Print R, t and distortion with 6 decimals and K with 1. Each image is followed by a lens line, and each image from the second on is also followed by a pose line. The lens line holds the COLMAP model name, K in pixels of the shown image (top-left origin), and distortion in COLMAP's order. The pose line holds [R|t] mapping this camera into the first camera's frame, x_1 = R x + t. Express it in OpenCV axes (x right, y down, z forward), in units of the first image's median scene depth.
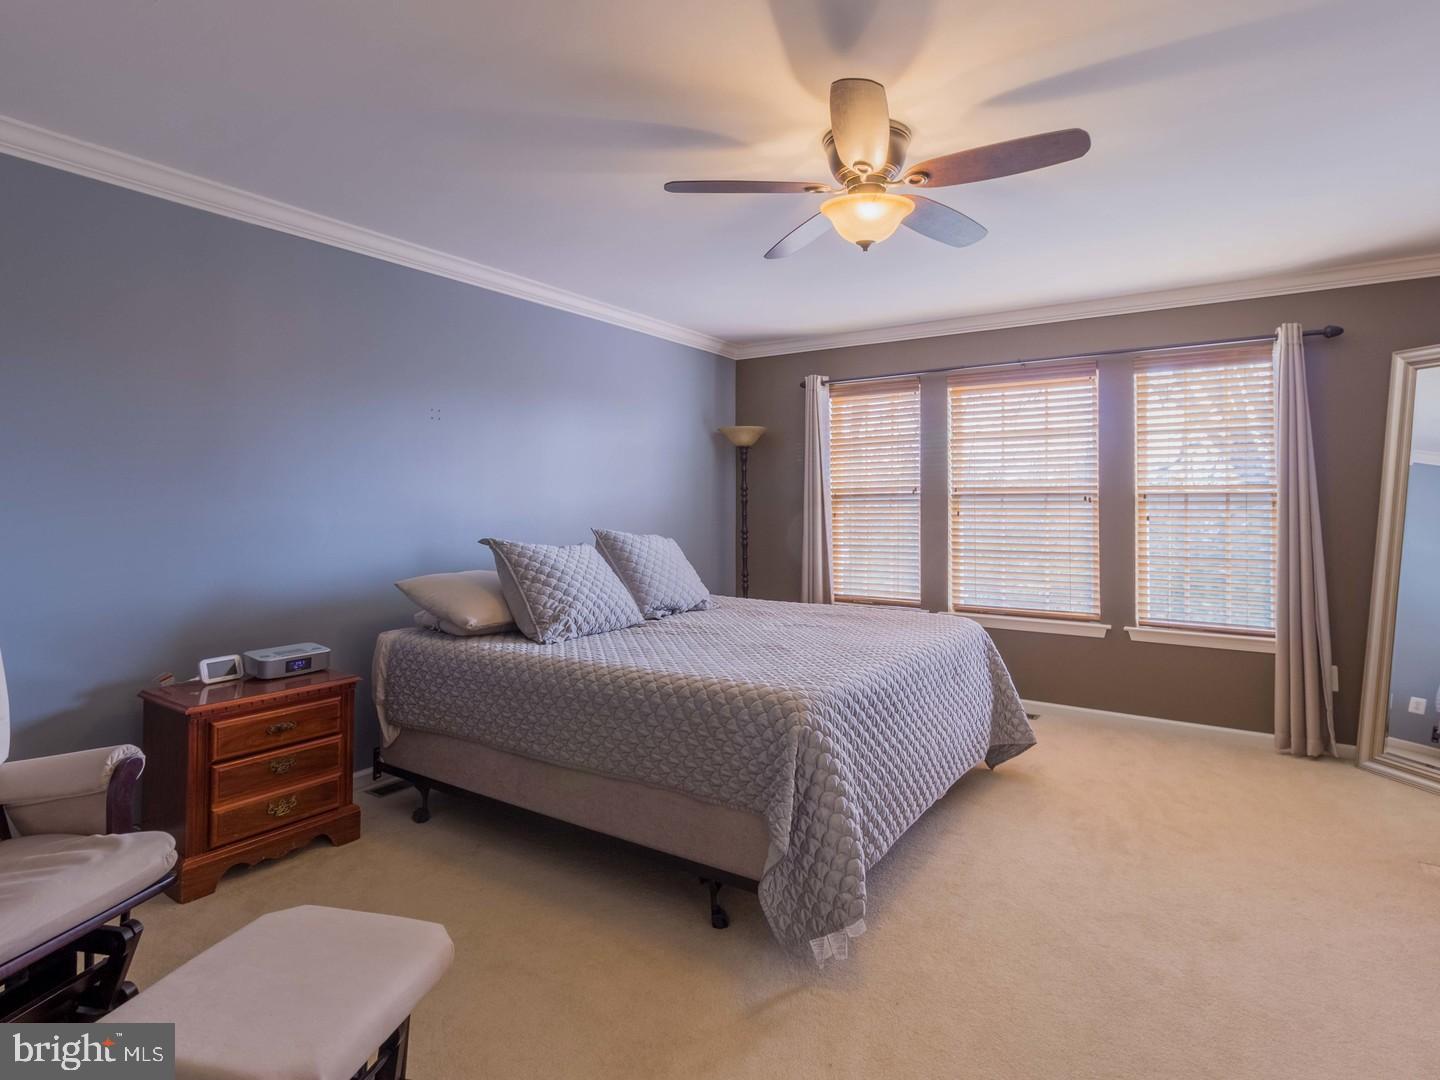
lens RADIAL K [[787.6, 0, 724.8], [0, 787.6, 480.3], [0, 0, 1]] dist [-0.001141, 0.000359]
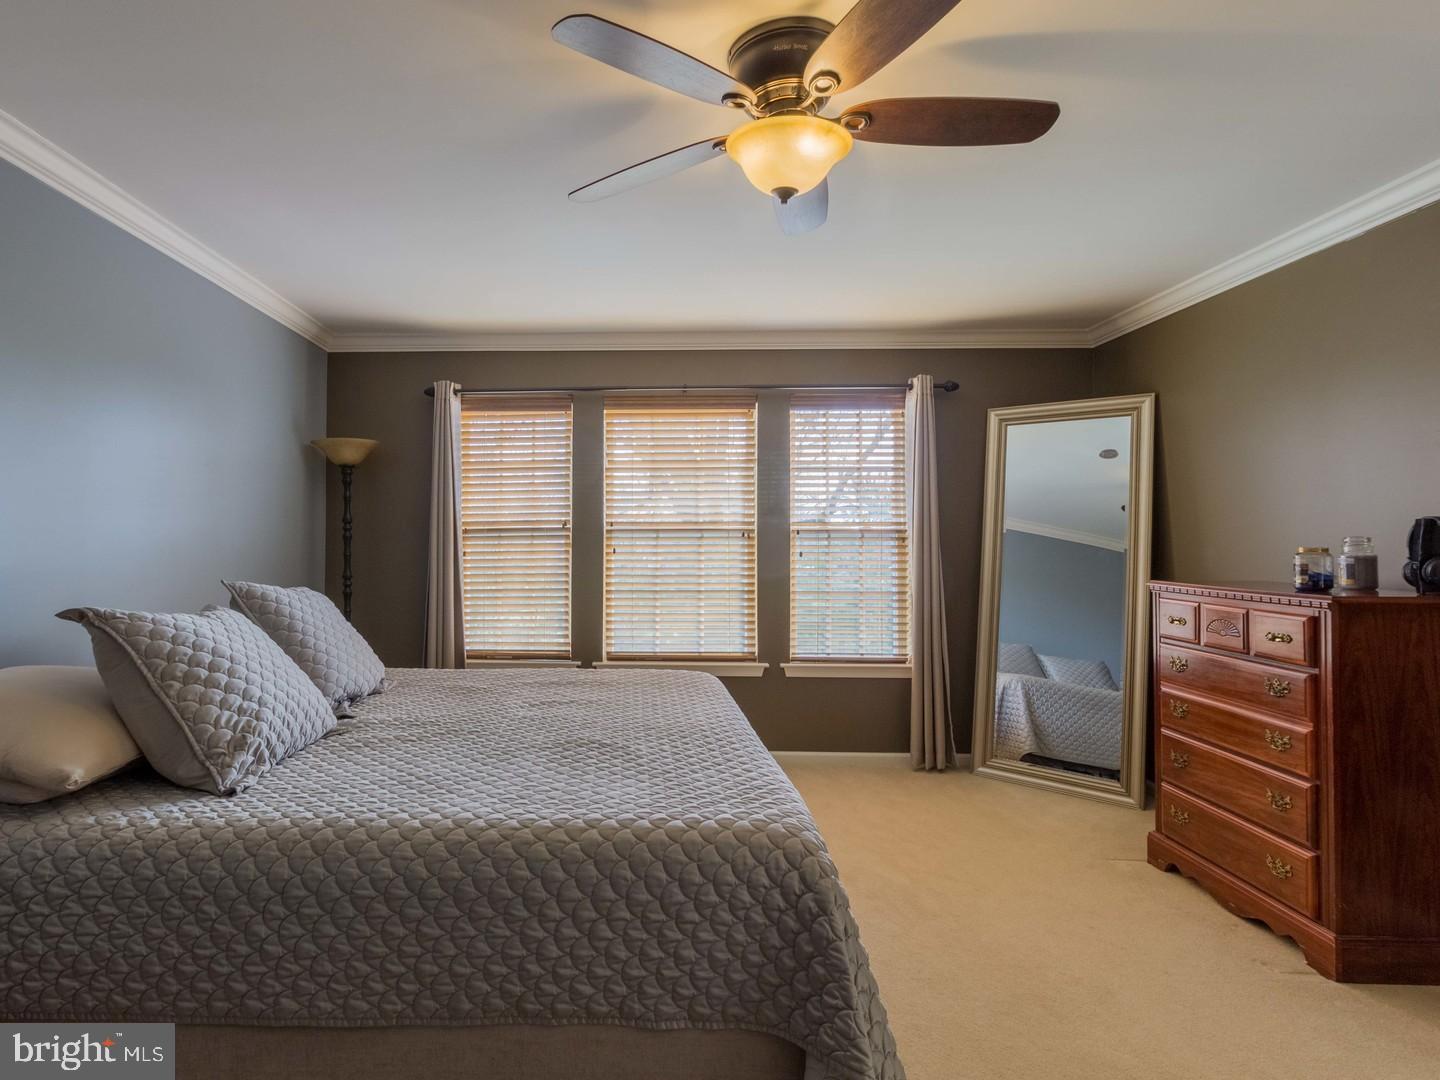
lens RADIAL K [[825.1, 0, 699.1], [0, 825.1, 521.7], [0, 0, 1]] dist [0.001952, 0.001352]
pose [[0.850345, 0.011613, 0.526098, -0.131384], [-0.016511, 0.999853, 0.004617, 0.003261], [-0.525967, -0.012612, 0.850412, 0.168237]]
